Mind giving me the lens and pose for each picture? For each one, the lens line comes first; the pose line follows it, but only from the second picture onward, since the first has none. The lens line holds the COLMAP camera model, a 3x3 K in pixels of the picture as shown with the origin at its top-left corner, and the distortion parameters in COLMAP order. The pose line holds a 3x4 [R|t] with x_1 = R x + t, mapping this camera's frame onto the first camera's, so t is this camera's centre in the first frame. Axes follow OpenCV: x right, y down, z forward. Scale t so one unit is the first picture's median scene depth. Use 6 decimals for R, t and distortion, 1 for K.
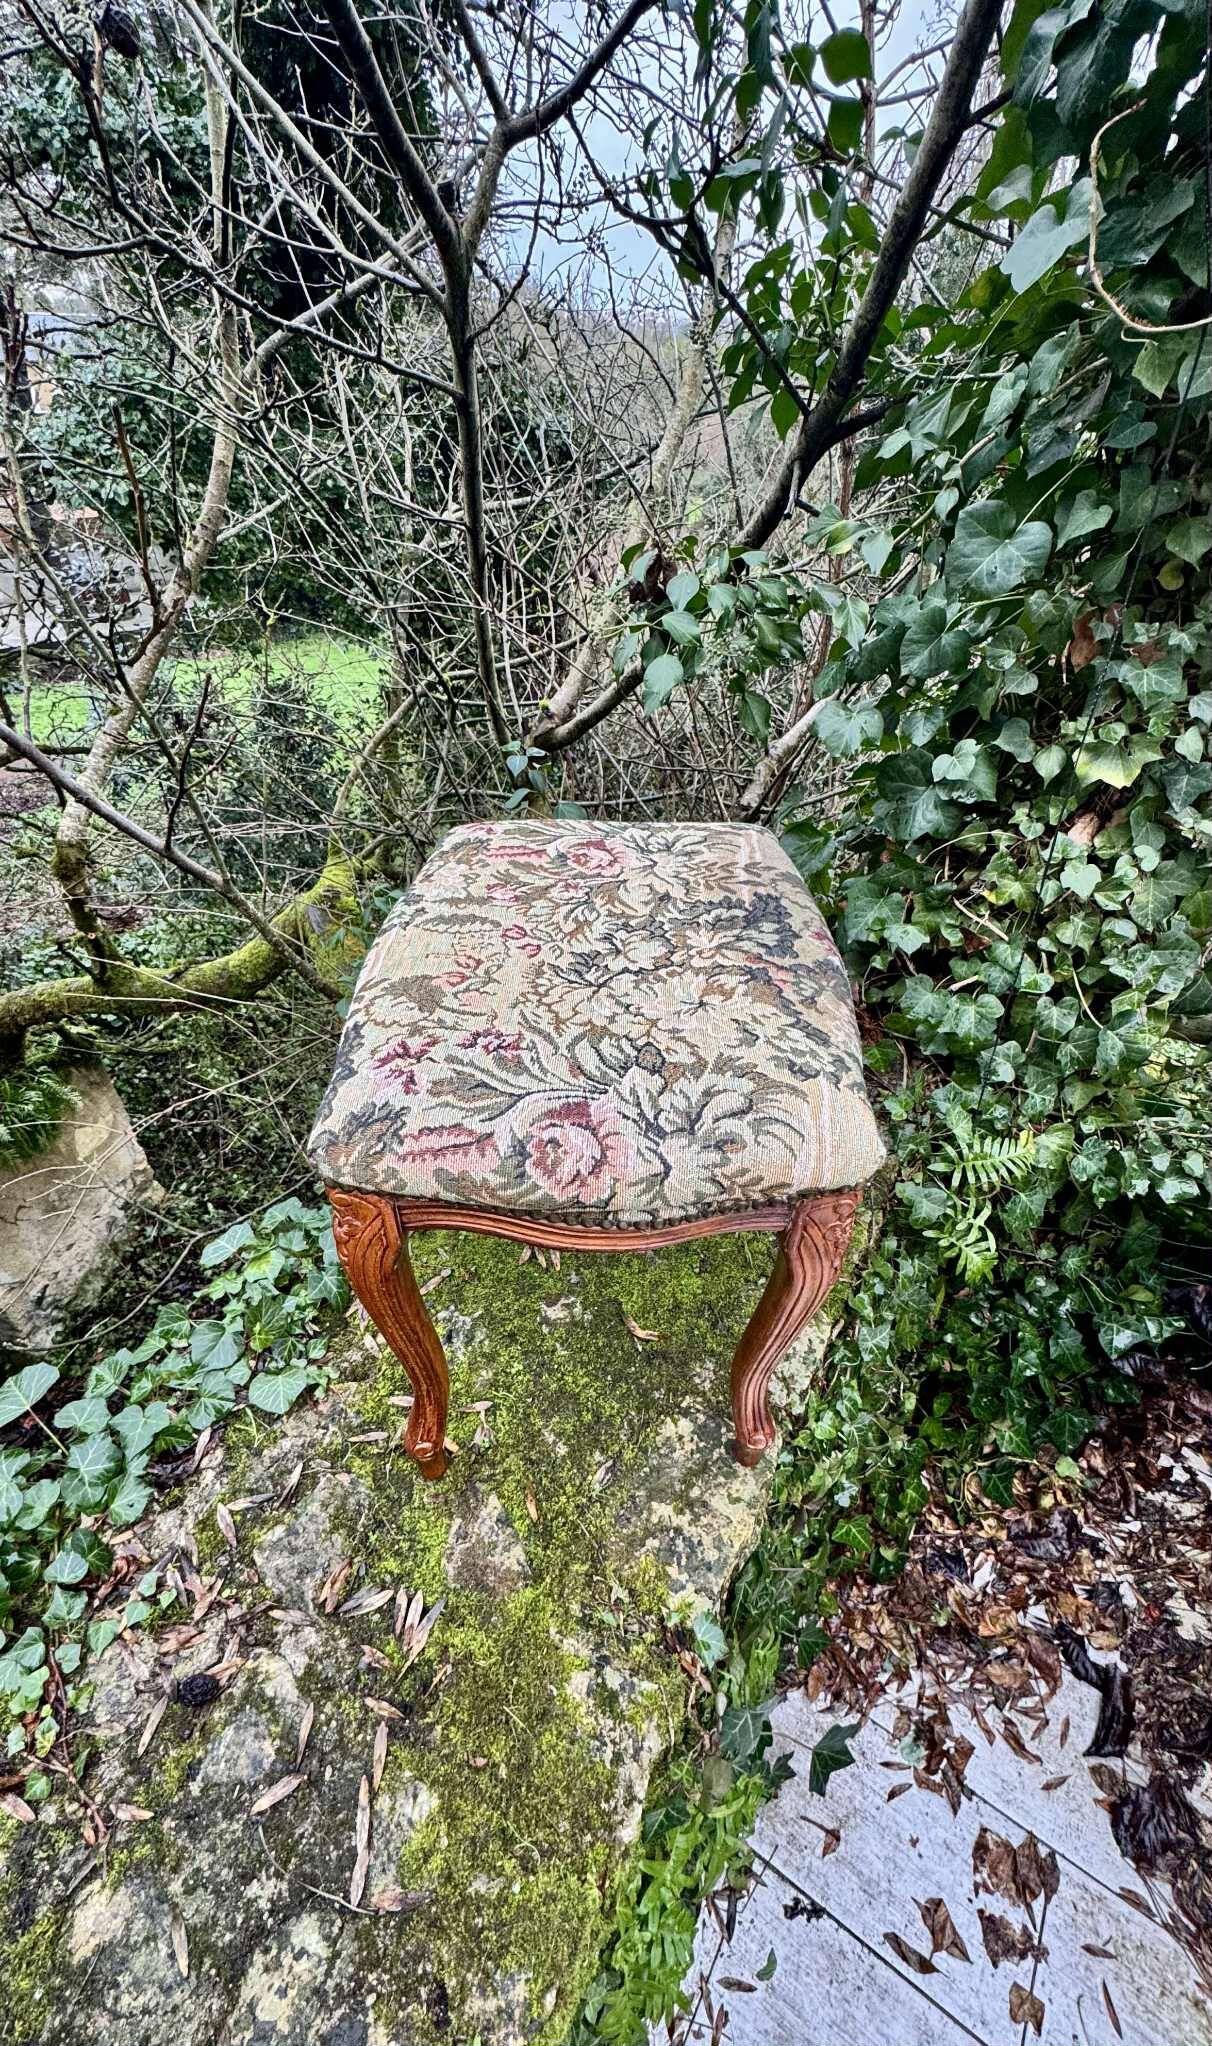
lens RADIAL K [[830.2, 0, 596.7], [0, 830.2, 1039.3], [0, 0, 1]] dist [0.000967, -0.002281]
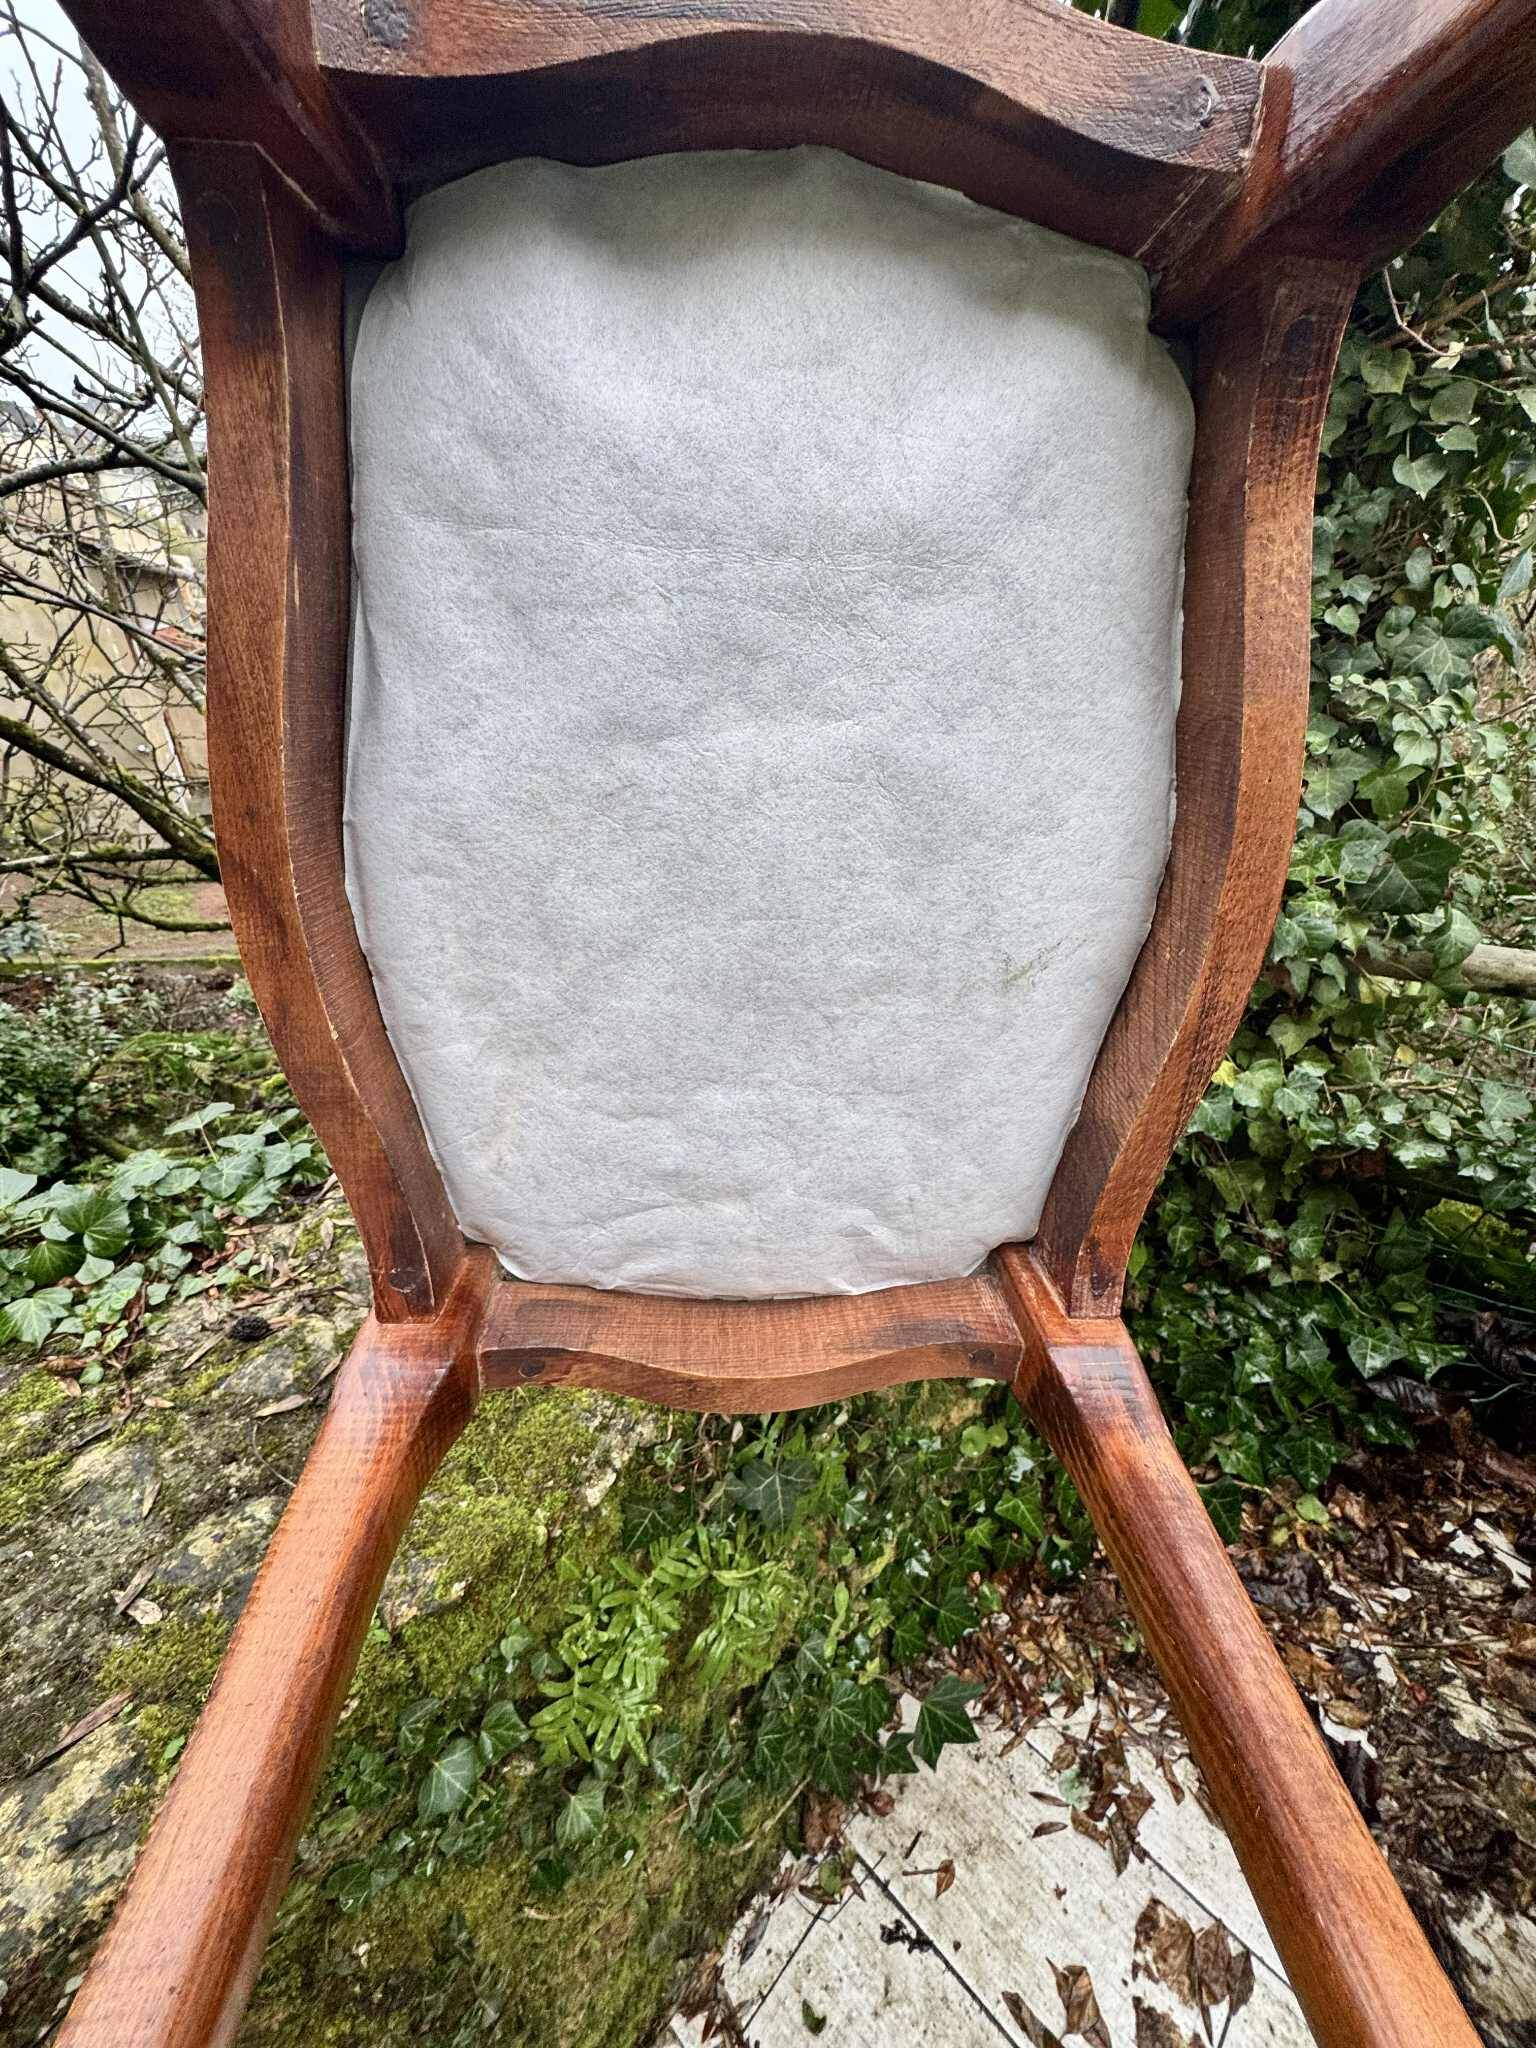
lens RADIAL K [[822.2, 0, 770.7], [0, 822.2, 1025.7], [0, 0, 1]] dist [-0.003239, -0.000113]
pose [[0.980501, 0.059398, -0.187322, 0.217242], [-0.096656, 0.975721, -0.196535, 0.349909], [0.171101, 0.210808, 0.962437, 0.017598]]
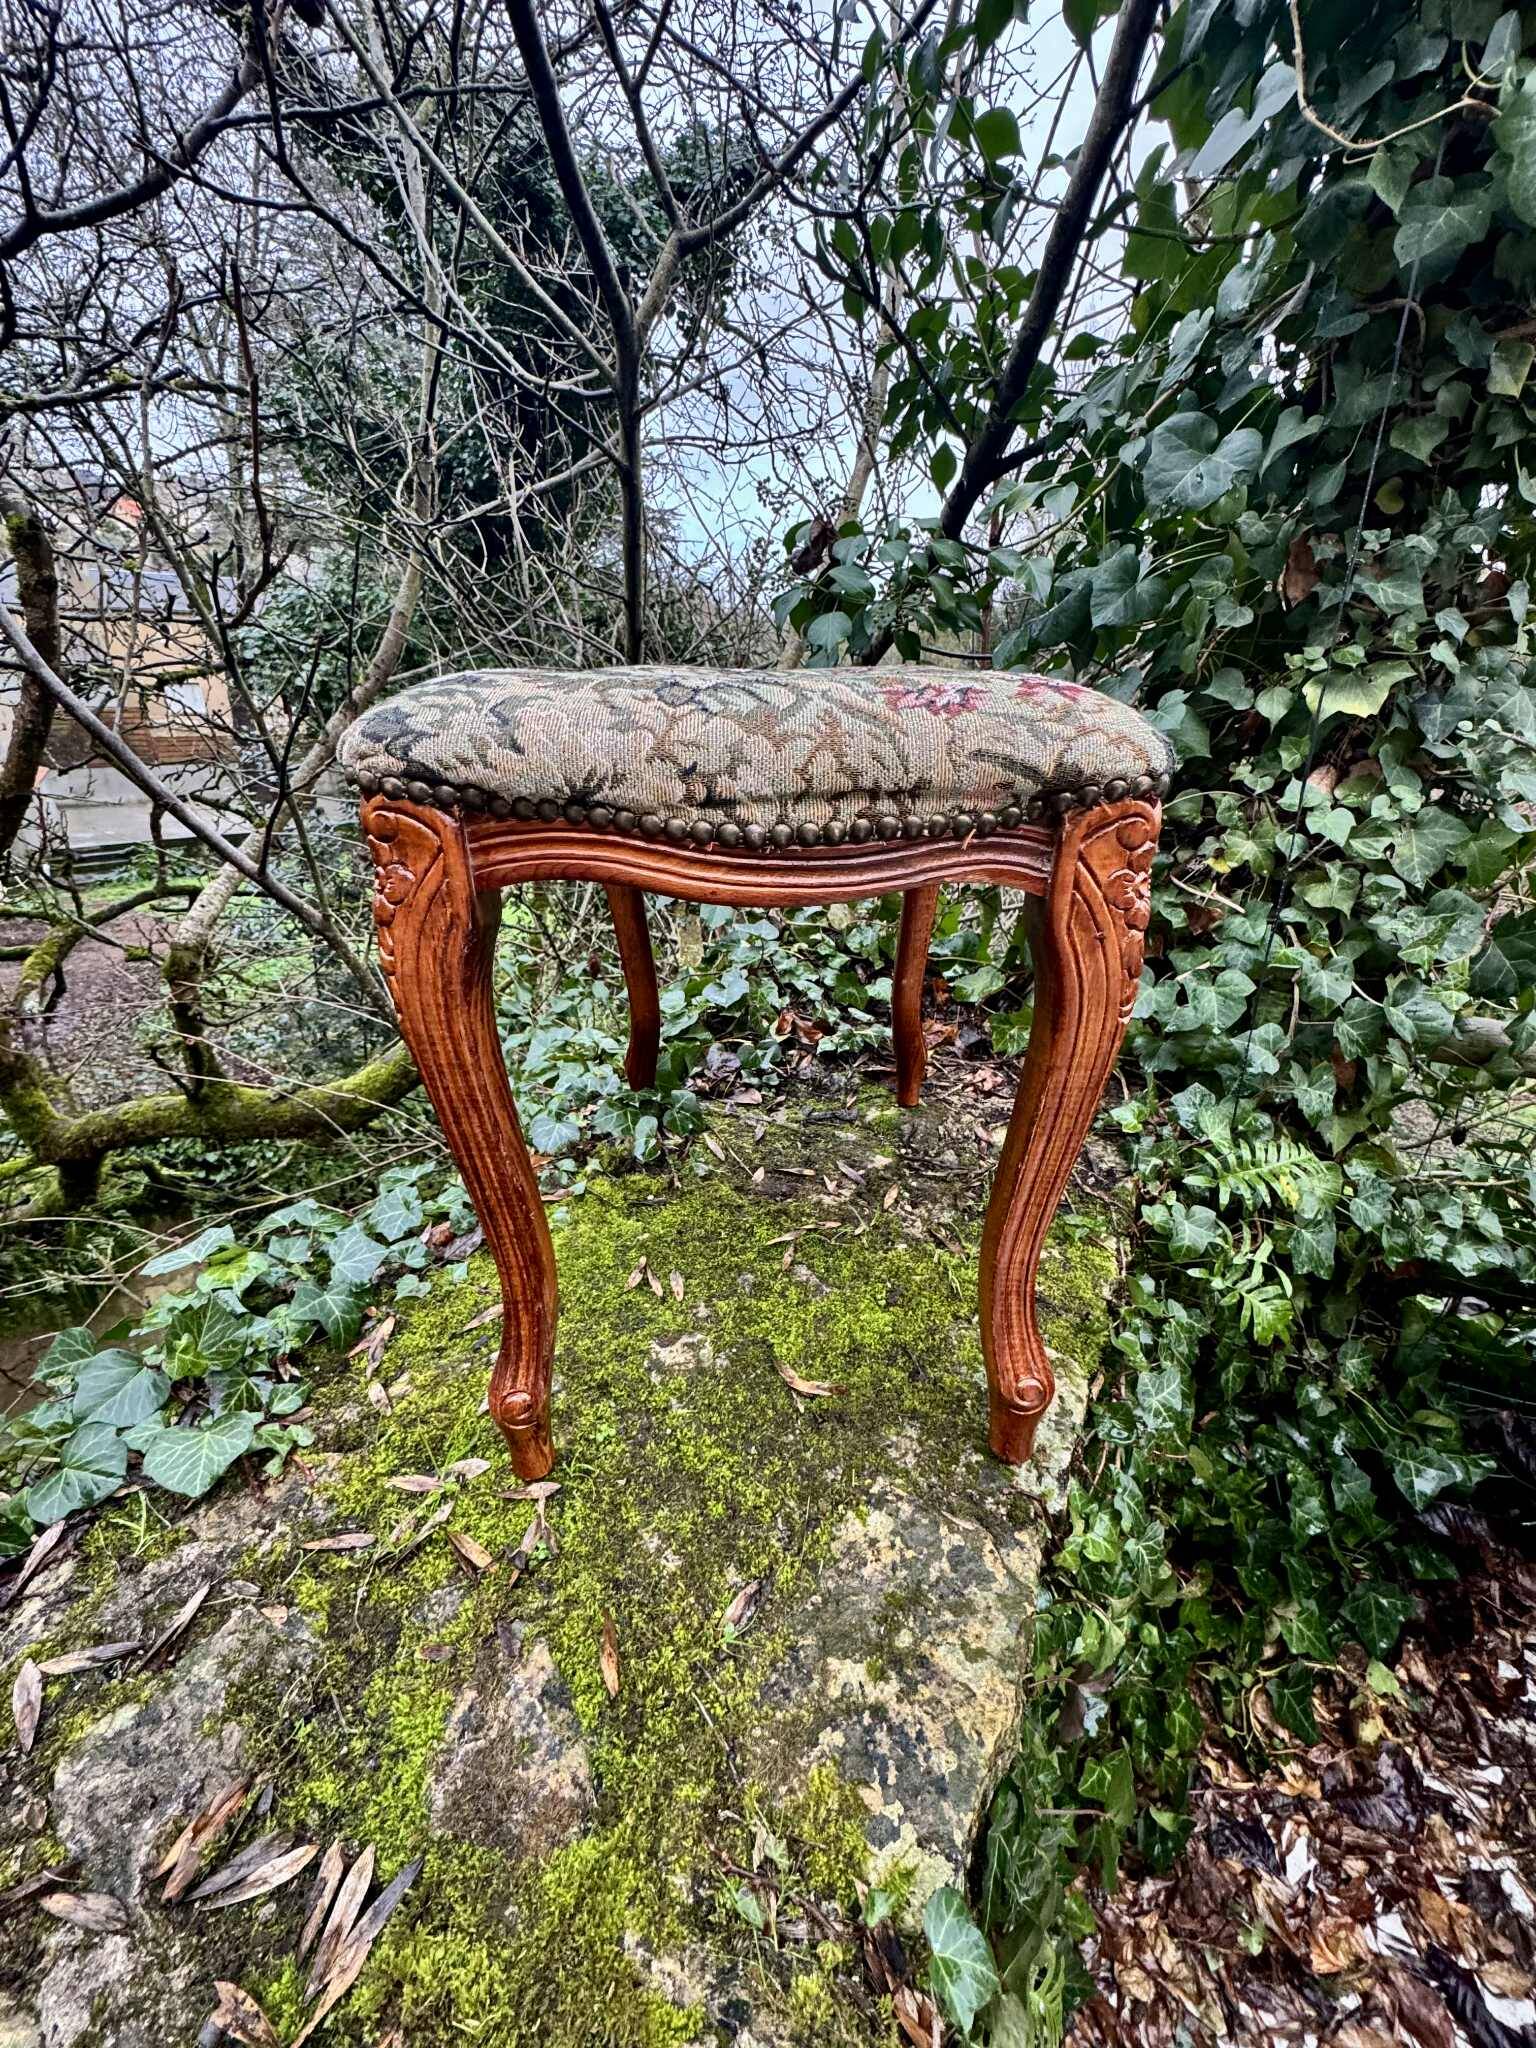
lens RADIAL K [[819.7, 0, 769.8], [0, 819.7, 1024.6], [0, 0, 1]] dist [-0.002472, 0.000231]
pose [[0.998971, 0.028045, 0.035636, -0.002893], [-0.018267, 0.968122, -0.249813, 0.210999], [-0.041506, 0.248905, 0.967638, 0.270960]]
